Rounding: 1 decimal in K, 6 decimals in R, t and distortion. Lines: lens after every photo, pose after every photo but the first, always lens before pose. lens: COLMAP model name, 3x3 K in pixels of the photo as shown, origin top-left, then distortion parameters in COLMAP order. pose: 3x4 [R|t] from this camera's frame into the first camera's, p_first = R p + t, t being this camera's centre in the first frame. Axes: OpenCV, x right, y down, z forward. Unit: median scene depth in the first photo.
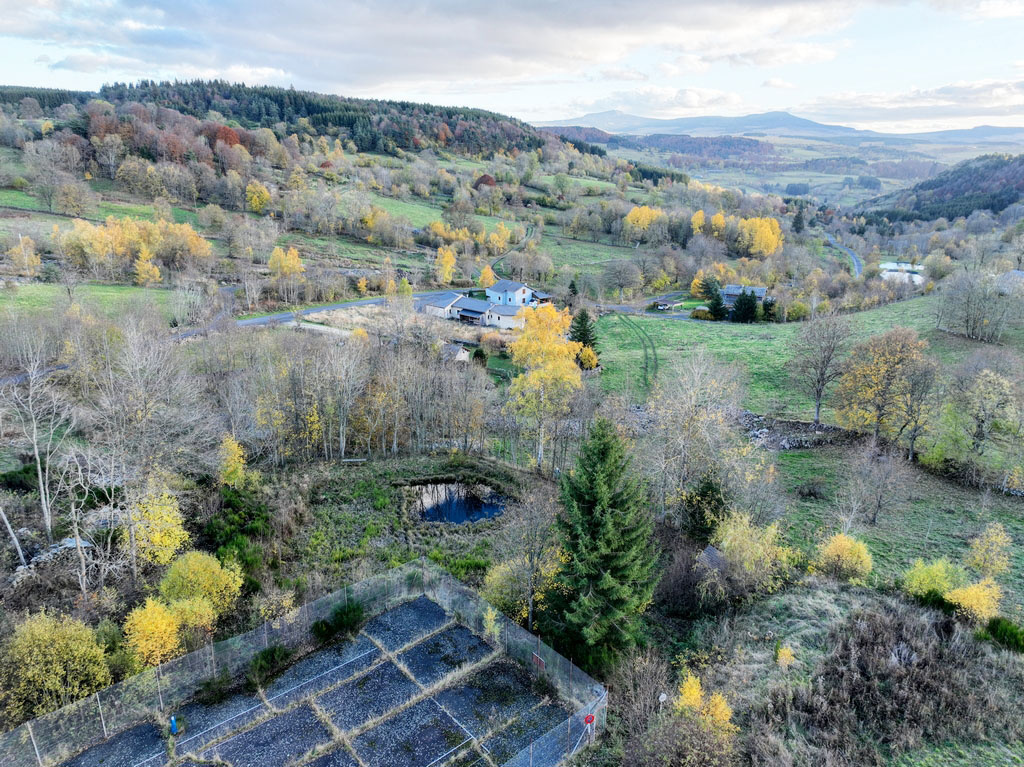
lens RADIAL K [[719.4, 0, 514.0], [0, 719.4, 380.8], [0, 0, 1]] dist [-0.001003, 0.017676]
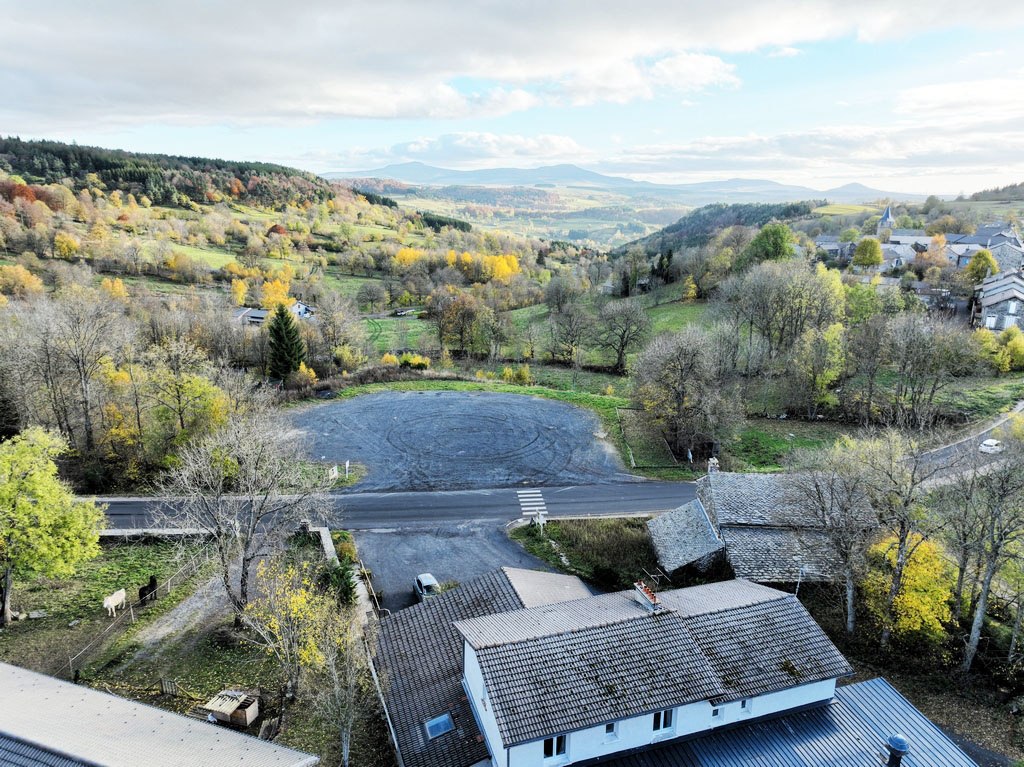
lens RADIAL K [[719.4, 0, 516.4], [0, 719.4, 383.9], [0, 0, 1]] dist [-0.001003, 0.017676]
pose [[0.965919, -0.068465, 0.249624, 0.319525], [0.083193, 0.995332, -0.048925, 0.654112], [-0.245109, 0.068024, 0.967106, -2.258080]]
